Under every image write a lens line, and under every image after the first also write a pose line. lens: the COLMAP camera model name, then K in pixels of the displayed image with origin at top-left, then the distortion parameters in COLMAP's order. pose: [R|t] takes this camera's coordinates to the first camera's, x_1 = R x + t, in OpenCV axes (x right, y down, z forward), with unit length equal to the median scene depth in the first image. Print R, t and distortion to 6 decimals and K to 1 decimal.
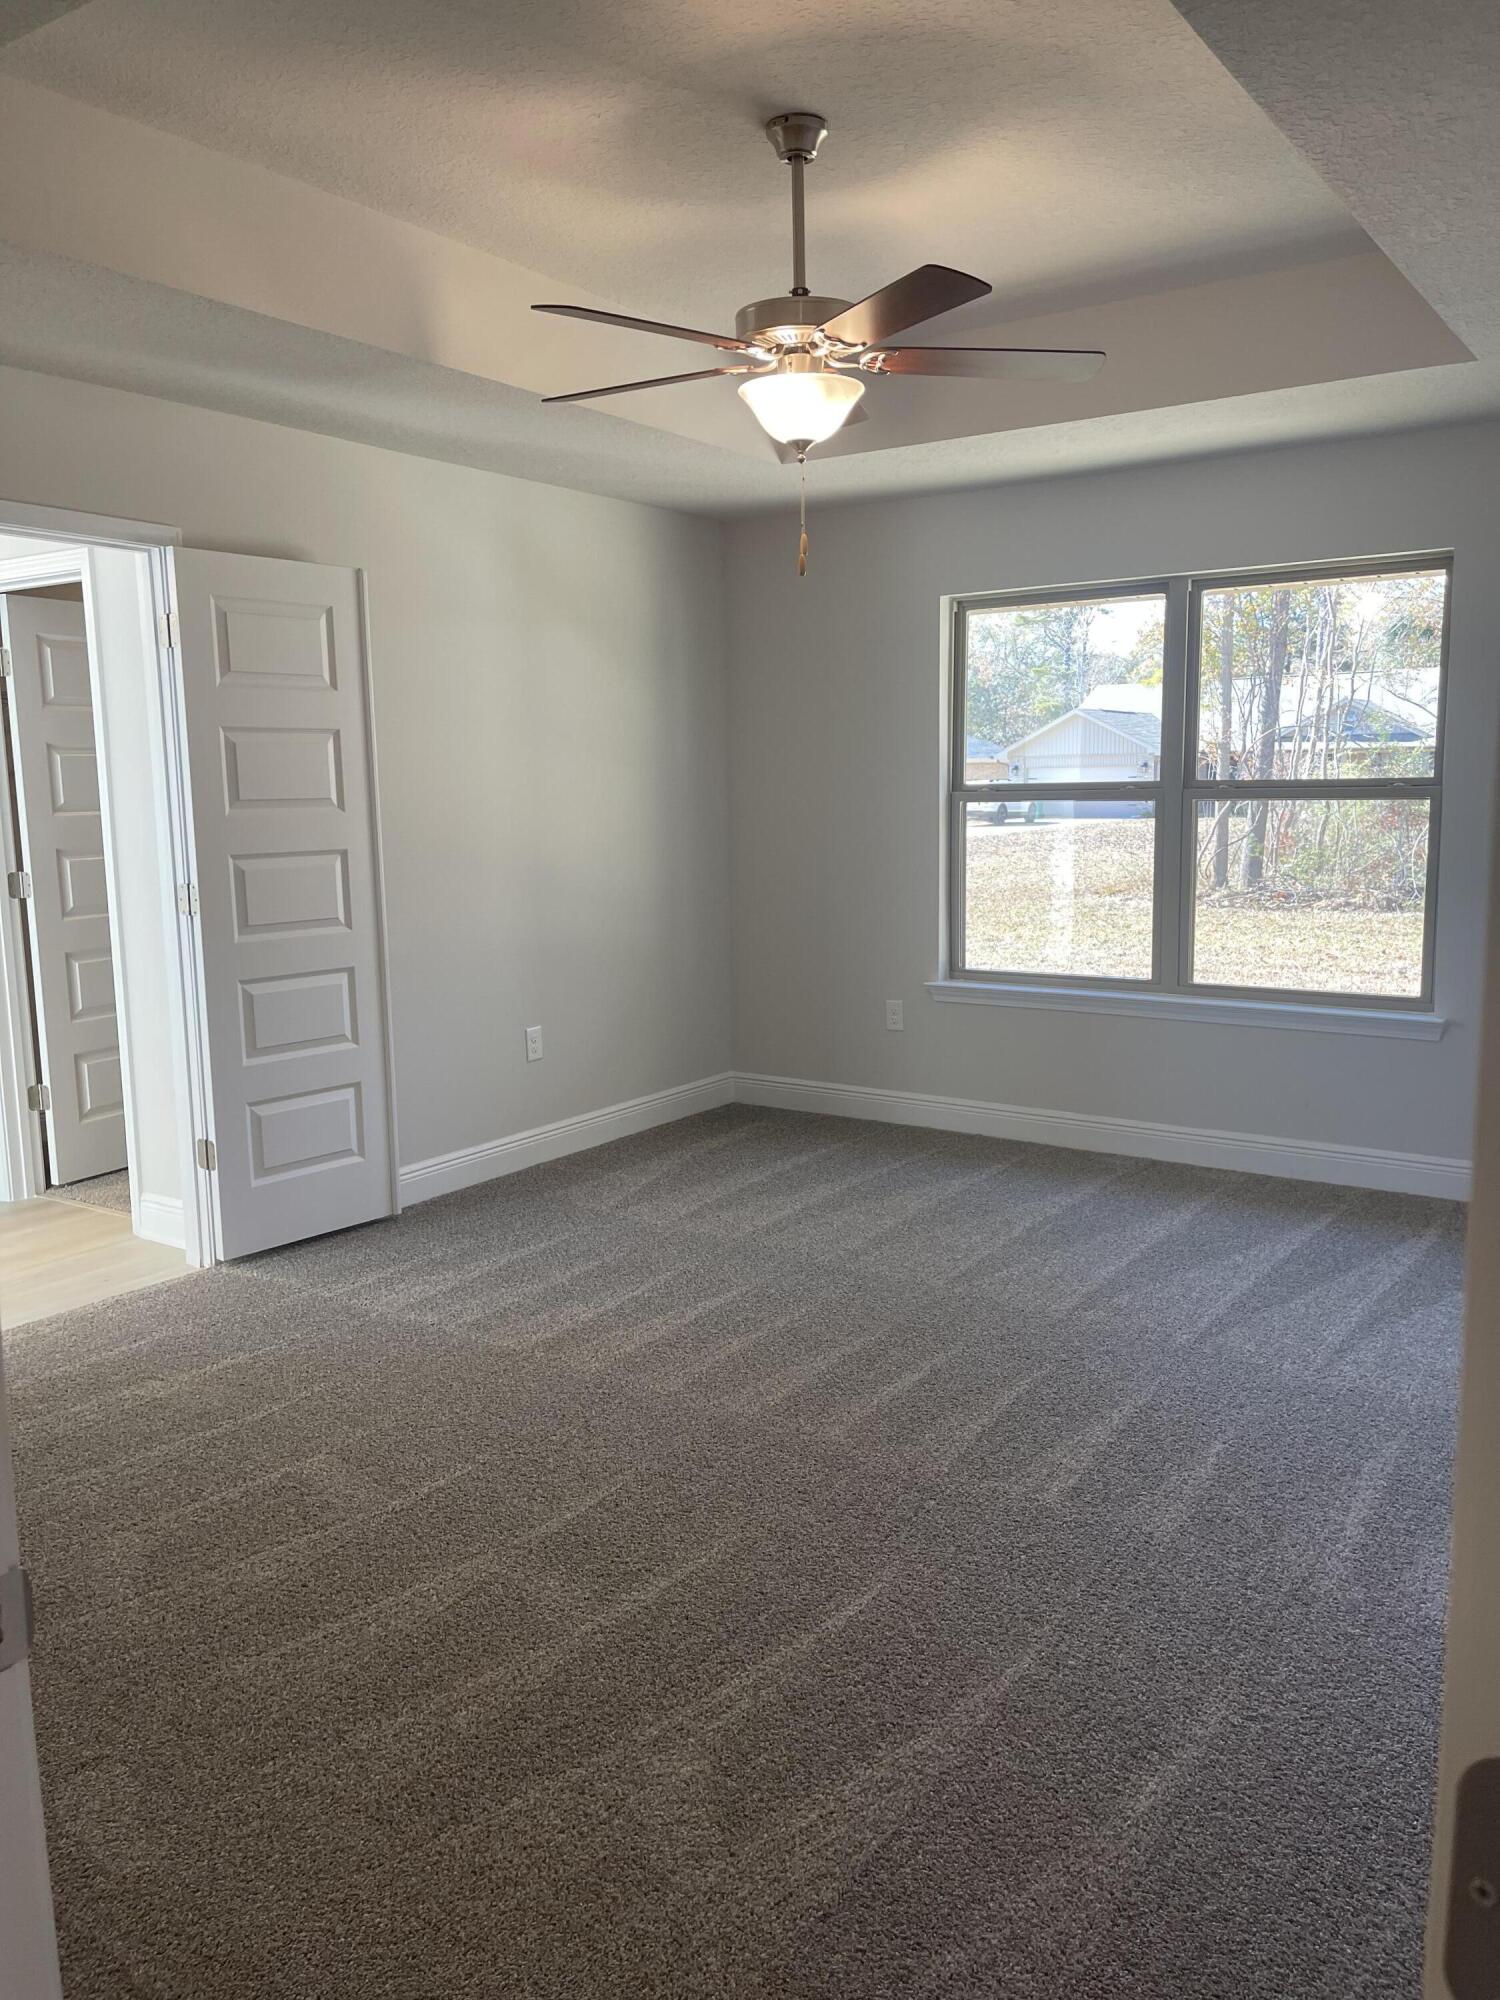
lens RADIAL K [[1500.8, 0, 757.8], [0, 1500.8, 1010.0], [0, 0, 1]] dist [0.051903, -0.048880]
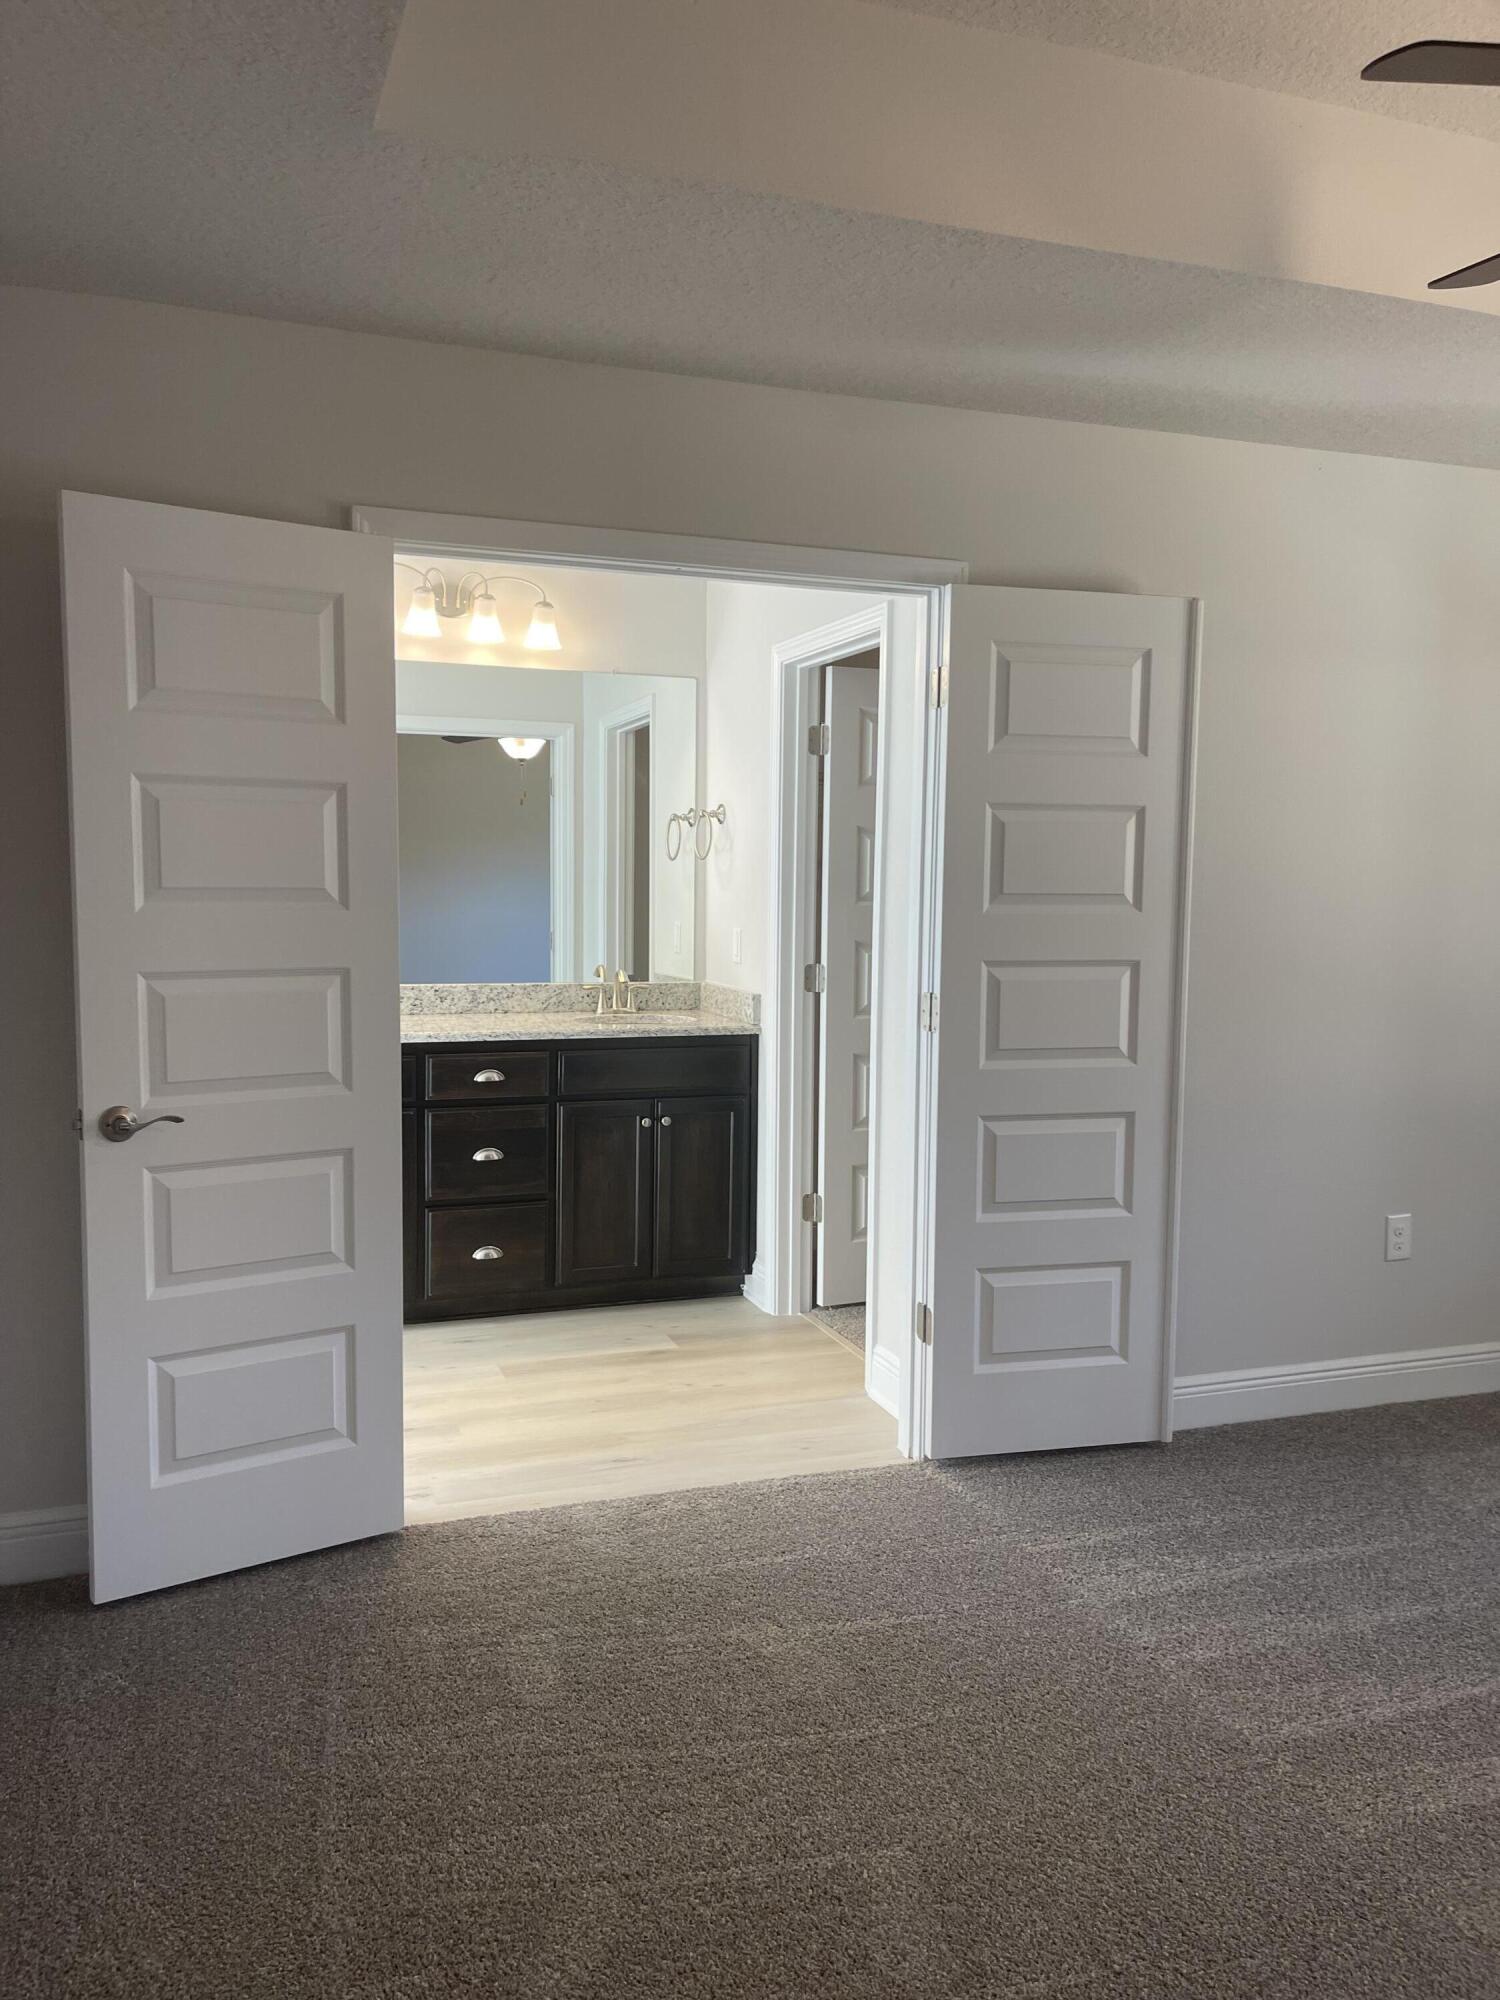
lens RADIAL K [[1500.8, 0, 746.6], [0, 1500.8, 1020.8], [0, 0, 1]] dist [0.051903, -0.048880]
pose [[0.807975, 0.081634, -0.583534, 0.017869], [-0.112717, 0.993480, -0.017087, -0.041243], [0.578335, 0.079580, 0.811909, 0.268516]]
